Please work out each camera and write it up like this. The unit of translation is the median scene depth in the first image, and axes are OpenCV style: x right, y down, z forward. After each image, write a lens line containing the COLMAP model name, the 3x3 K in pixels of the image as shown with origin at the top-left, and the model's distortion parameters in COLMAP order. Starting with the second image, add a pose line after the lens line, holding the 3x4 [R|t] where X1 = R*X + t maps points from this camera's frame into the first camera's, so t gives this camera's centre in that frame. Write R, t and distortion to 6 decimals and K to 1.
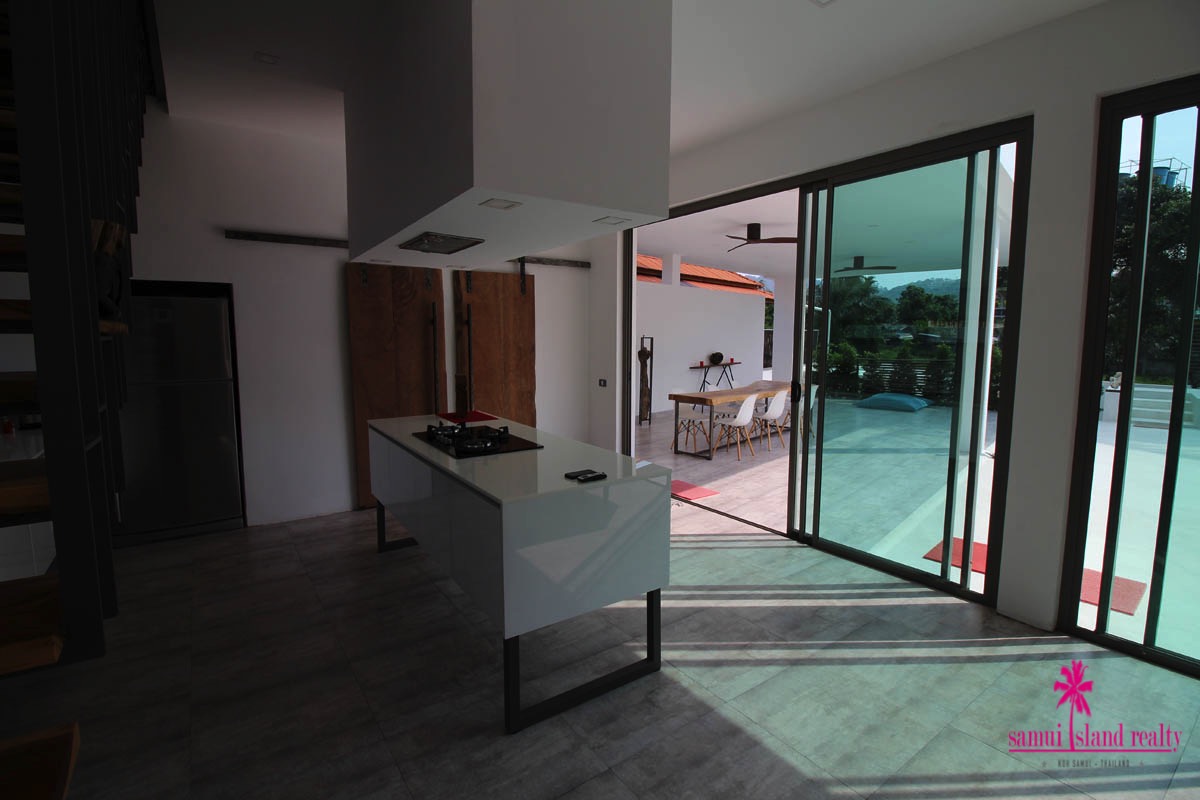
lens RADIAL K [[556.0, 0, 602.3], [0, 556.0, 392.1], [0, 0, 1]] dist [0.001079, -0.012093]
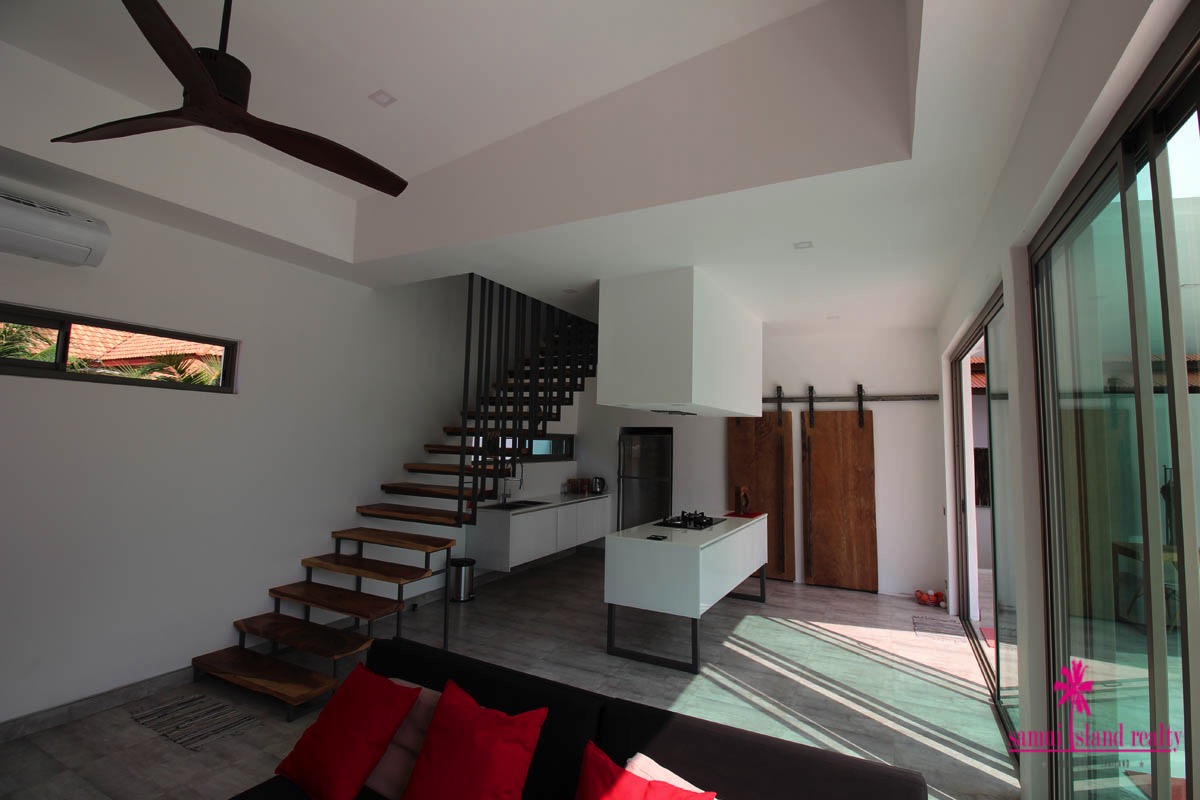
lens RADIAL K [[556.0, 0, 602.3], [0, 556.0, 392.1], [0, 0, 1]] dist [0.001079, -0.012093]
pose [[0.461738, -0.067187, -0.884468, 0.925231], [-0.106387, 0.985735, -0.130419, -0.046836], [0.880613, 0.154315, 0.448004, -0.063152]]
